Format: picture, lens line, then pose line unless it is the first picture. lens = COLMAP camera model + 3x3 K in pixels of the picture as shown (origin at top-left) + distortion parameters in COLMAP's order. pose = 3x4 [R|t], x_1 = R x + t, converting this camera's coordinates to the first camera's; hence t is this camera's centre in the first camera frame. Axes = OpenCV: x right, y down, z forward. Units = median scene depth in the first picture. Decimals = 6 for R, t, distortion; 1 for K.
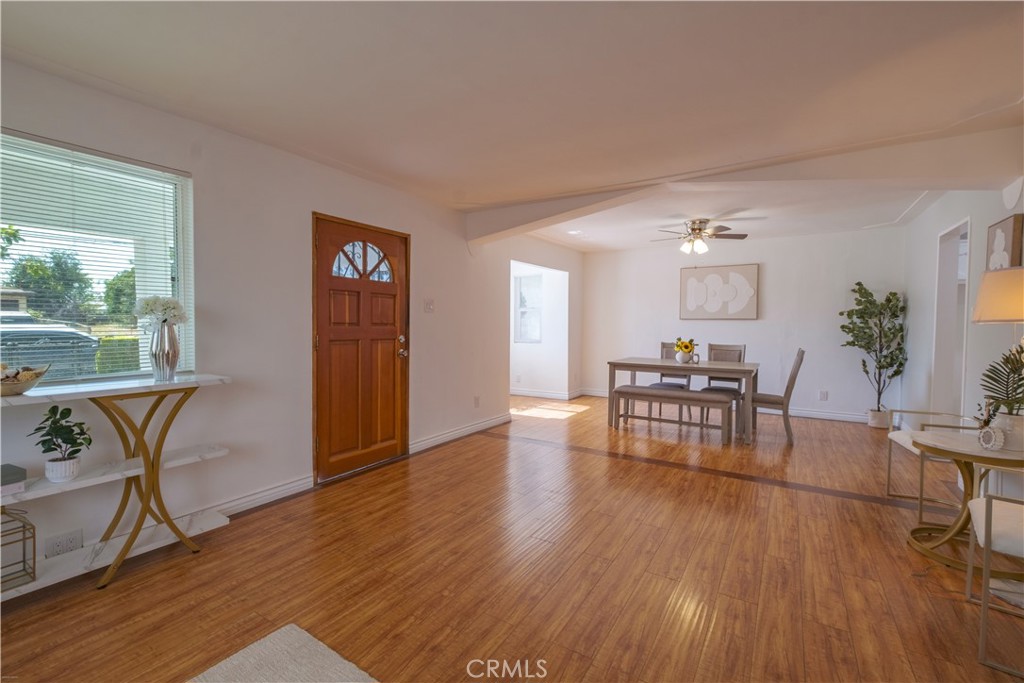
lens RADIAL K [[454.4, 0, 507.3], [0, 454.4, 330.2], [0, 0, 1]] dist [-0.002704, 0.000161]
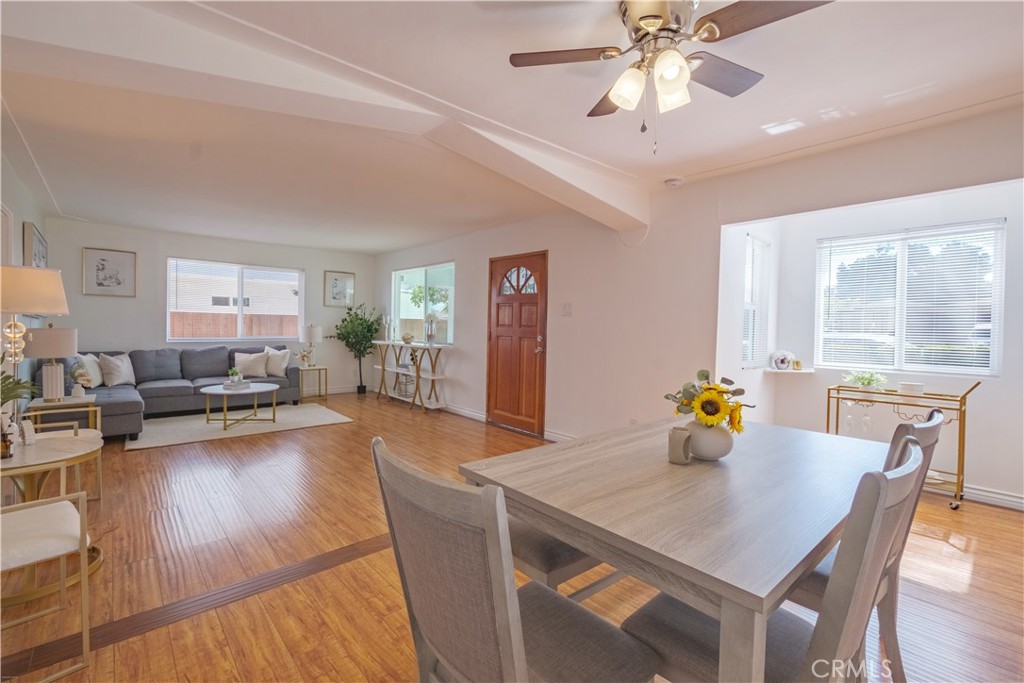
lens RADIAL K [[447.0, 0, 491.1], [0, 447.0, 325.0], [0, 0, 1]] dist [-0.000998, 0.000068]
pose [[-0.311032, -0.003568, -0.950393, 0.796120], [-0.031492, 0.999483, 0.006554, -0.017017], [0.949878, 0.031968, -0.310983, 1.060037]]
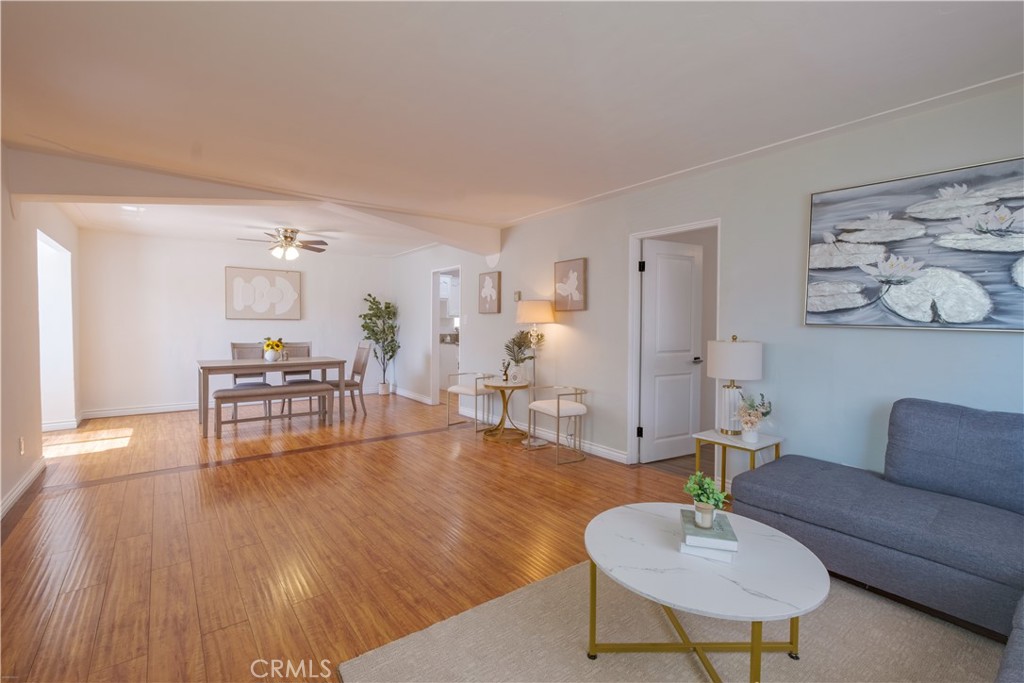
lens RADIAL K [[448.9, 0, 503.8], [0, 448.9, 338.8], [0, 0, 1]] dist [-0.003339, -0.000012]
pose [[0.345245, -0.033722, 0.937907, -0.455136], [0.010464, 0.999430, 0.032082, -0.008411], [-0.938454, -0.001262, 0.345401, 0.152166]]
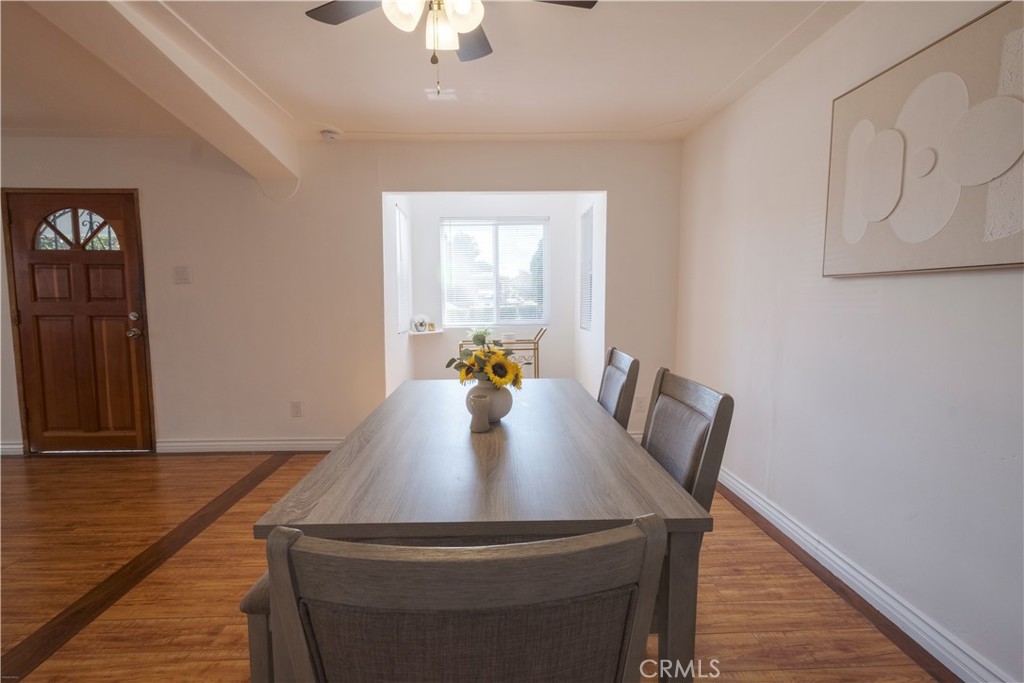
lens RADIAL K [[454.4, 0, 507.3], [0, 454.4, 330.2], [0, 0, 1]] dist [-0.002704, 0.000161]
pose [[0.553412, 0.058458, -0.830854, 0.730359], [-0.007151, 0.997831, 0.065444, -0.012647], [0.832877, -0.030276, 0.552629, 0.948375]]
